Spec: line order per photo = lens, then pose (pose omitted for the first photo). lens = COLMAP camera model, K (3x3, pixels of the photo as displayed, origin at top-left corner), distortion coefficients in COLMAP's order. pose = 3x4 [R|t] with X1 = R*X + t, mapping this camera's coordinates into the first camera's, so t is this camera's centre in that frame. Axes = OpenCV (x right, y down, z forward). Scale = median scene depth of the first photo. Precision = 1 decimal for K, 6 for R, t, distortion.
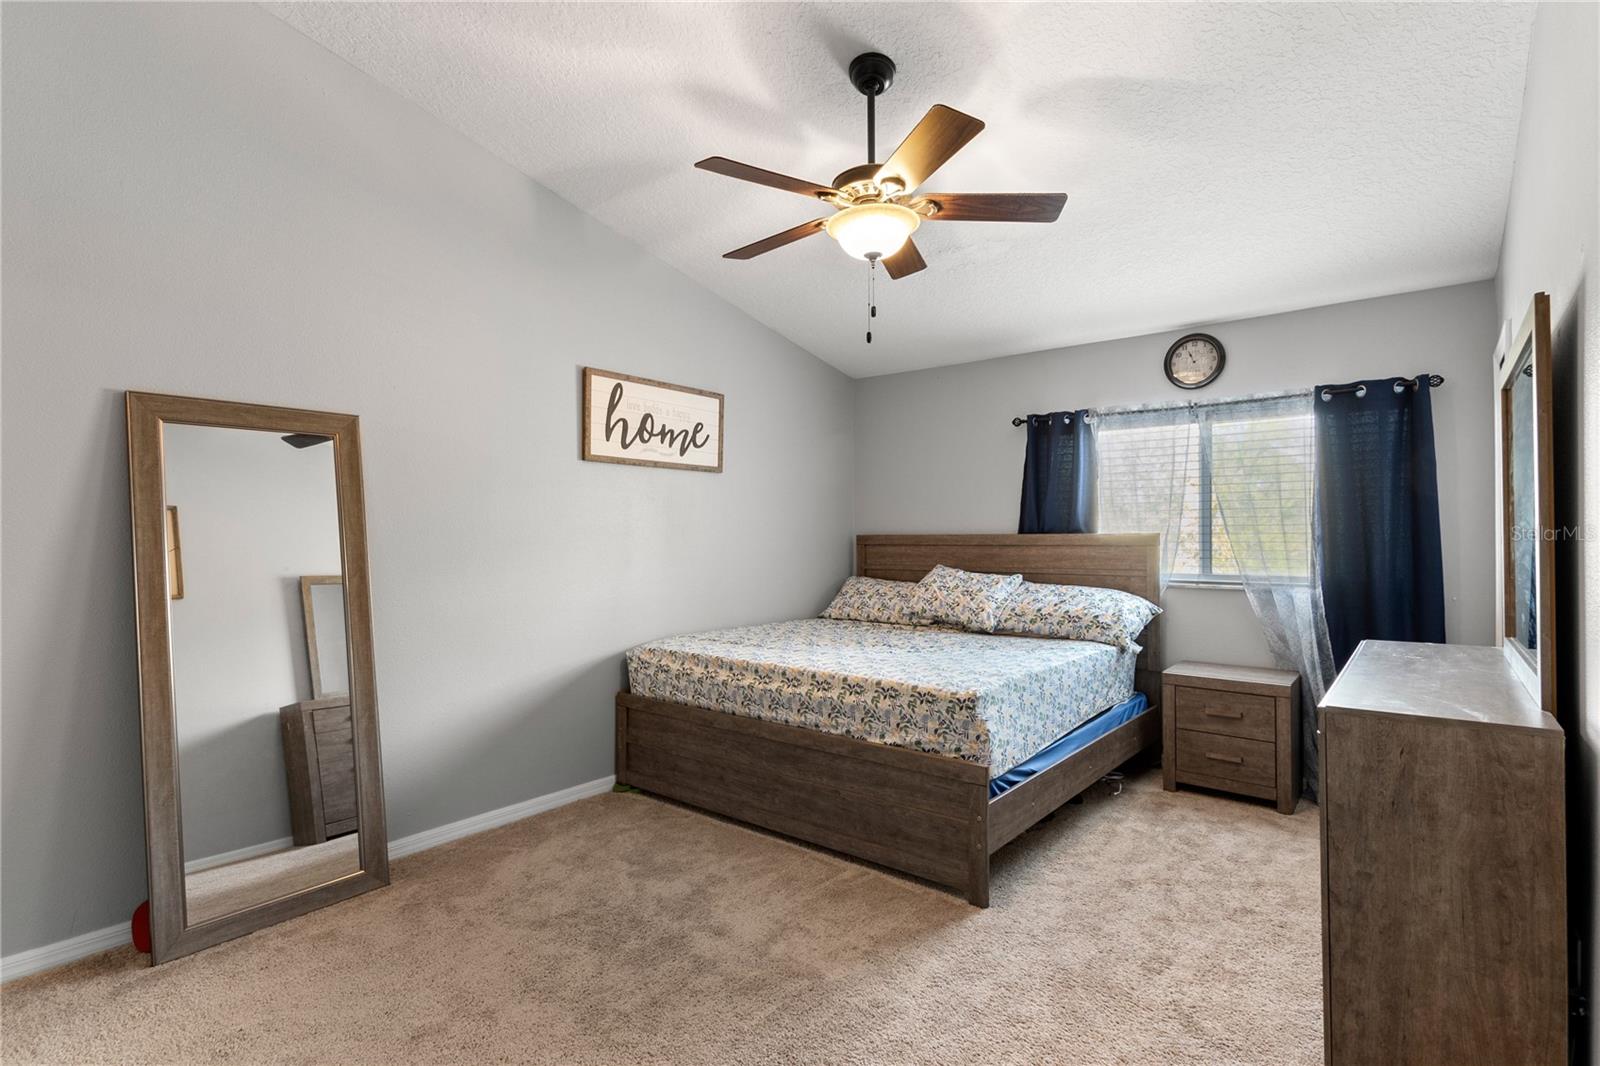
lens RADIAL K [[771.3, 0, 805.5], [0, 771.3, 531.3], [0, 0, 1]] dist [0.010374, -0.000070]
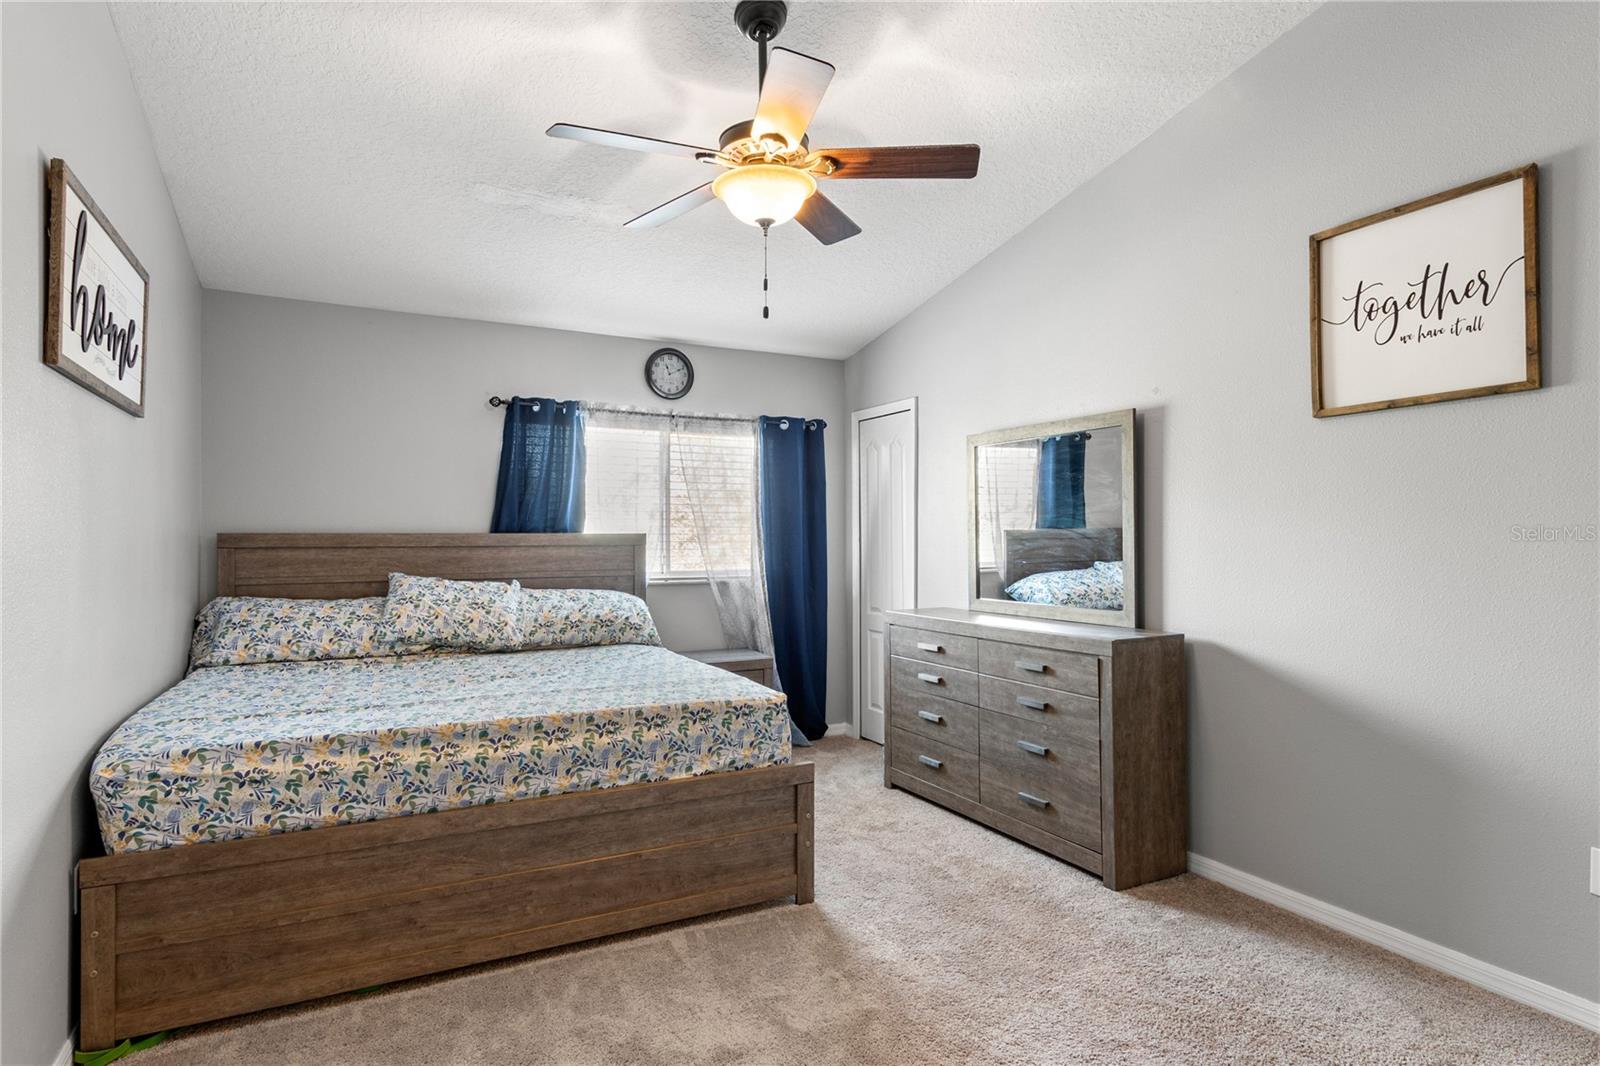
lens RADIAL K [[839.2, 0, 799.1], [0, 839.2, 537.9], [0, 0, 1]] dist [0.001577, 0.000081]
pose [[0.411891, 0.000726, 0.911233, -0.524011], [-0.007186, 0.999971, 0.002451, 0.004840], [-0.911205, -0.007558, 0.411884, 0.380378]]
